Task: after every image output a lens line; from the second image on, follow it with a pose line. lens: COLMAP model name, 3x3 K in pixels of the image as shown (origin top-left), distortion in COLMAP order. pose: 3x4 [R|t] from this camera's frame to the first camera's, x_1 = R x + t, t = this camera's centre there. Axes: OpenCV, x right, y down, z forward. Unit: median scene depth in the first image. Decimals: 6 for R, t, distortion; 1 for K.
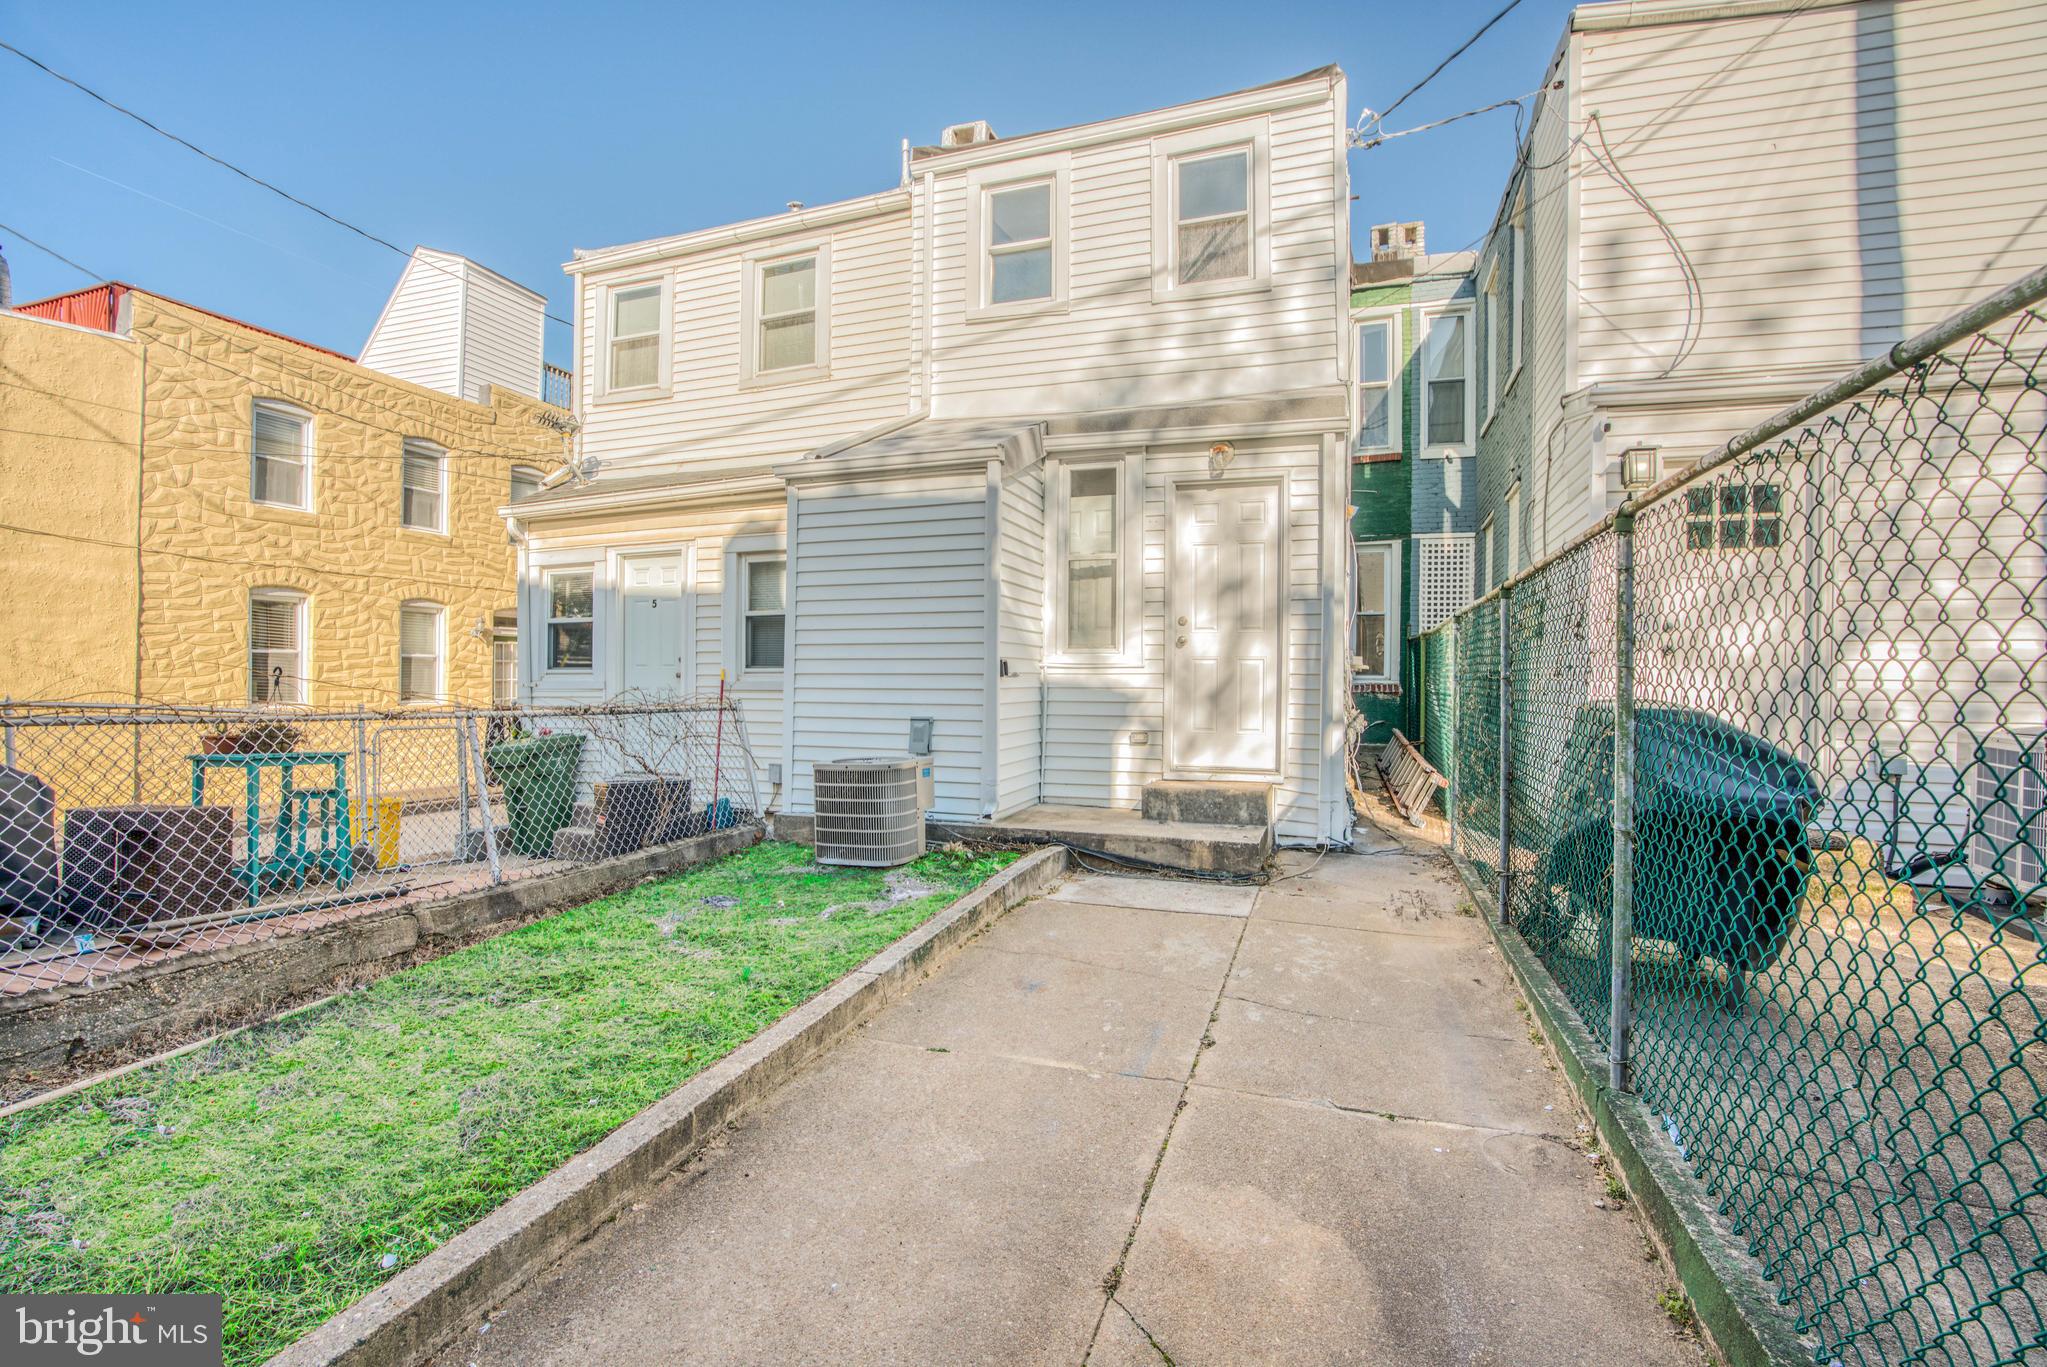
lens RADIAL K [[940.6, 0, 1011.9], [0, 940.6, 693.1], [0, 0, 1]] dist [-0.072991, 0.031120]
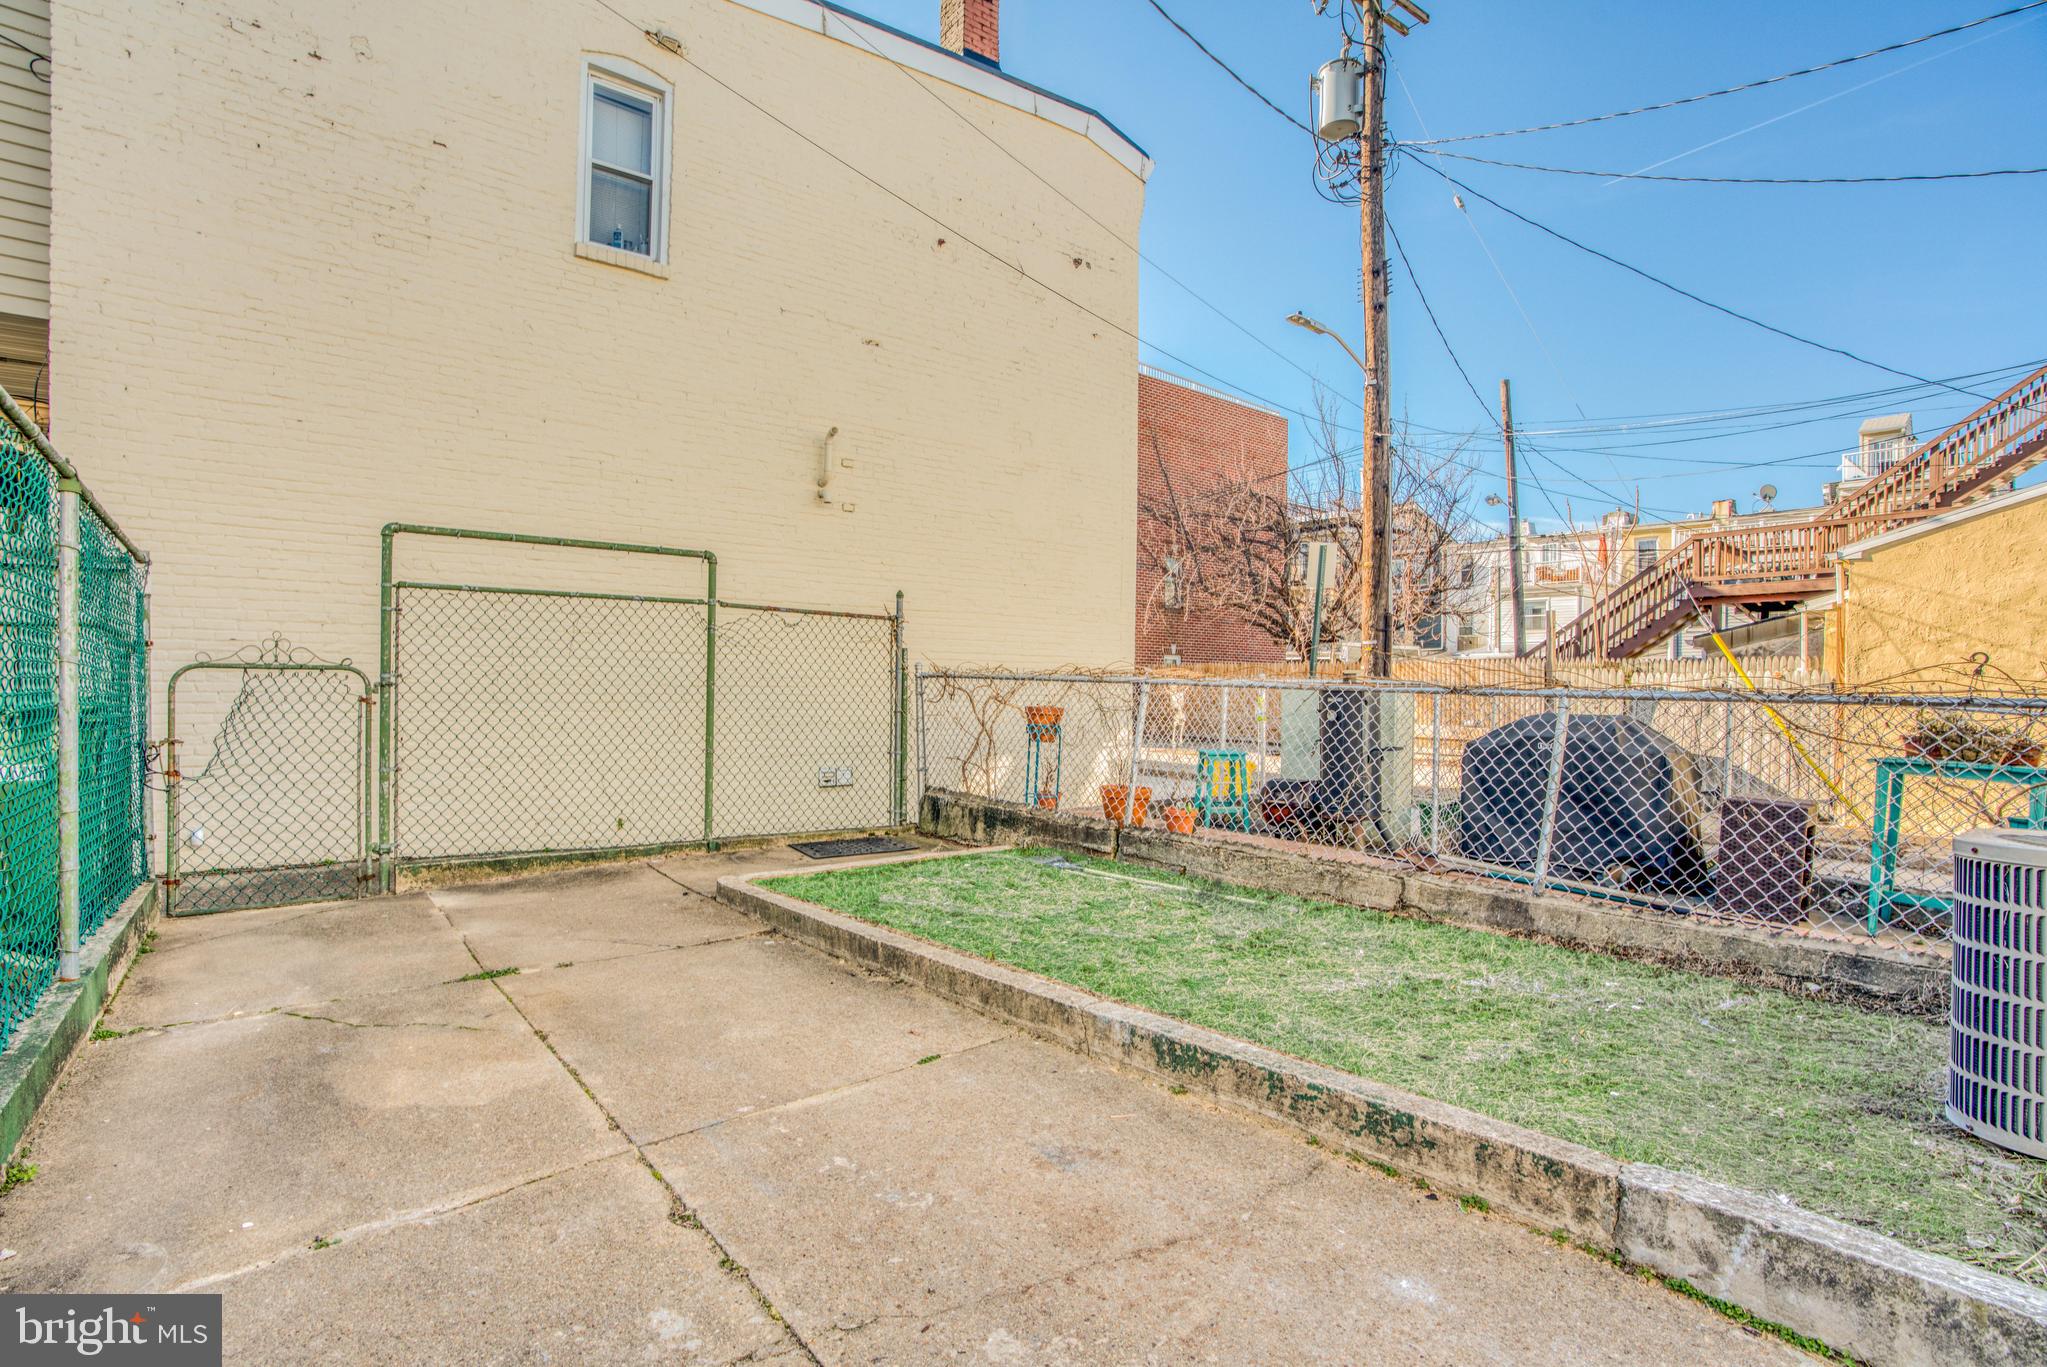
lens RADIAL K [[940.6, 0, 1011.9], [0, 940.6, 693.1], [0, 0, 1]] dist [-0.072991, 0.031120]
pose [[-0.528721, -0.006147, -0.848773, 0.271163], [-0.021583, 0.999748, 0.006203, 0.019299], [0.848521, 0.021599, -0.528720, 0.677209]]
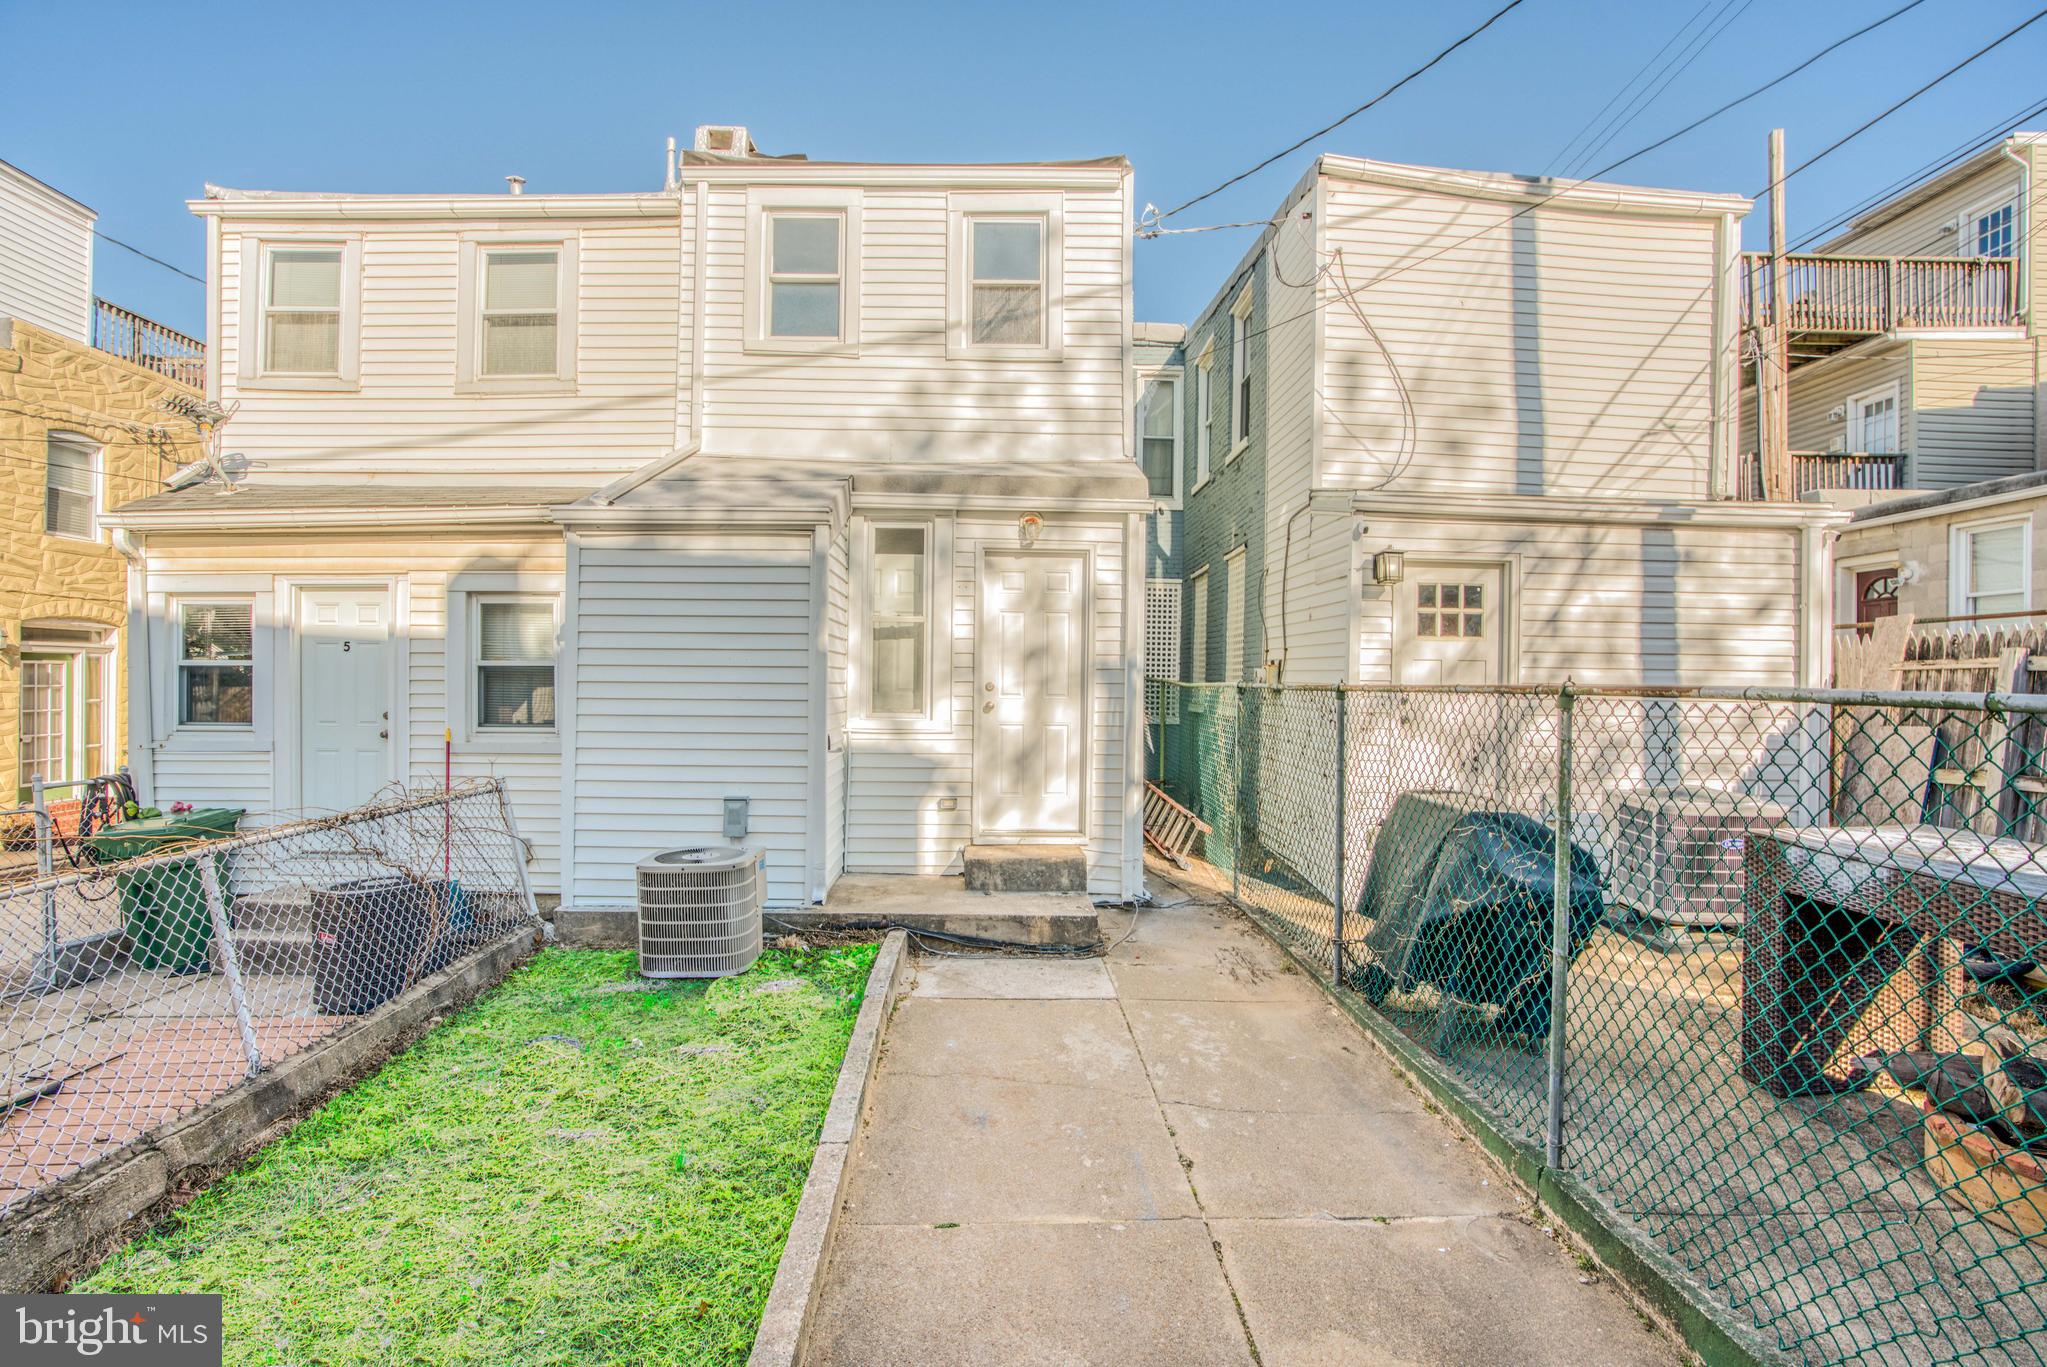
lens RADIAL K [[940.6, 0, 1011.9], [0, 940.6, 693.1], [0, 0, 1]] dist [-0.072991, 0.031120]
pose [[0.933087, -0.002187, 0.359645, -0.158706], [0.001195, 0.999995, 0.002980, -0.071878], [-0.359650, -0.002351, 0.933084, 0.047320]]
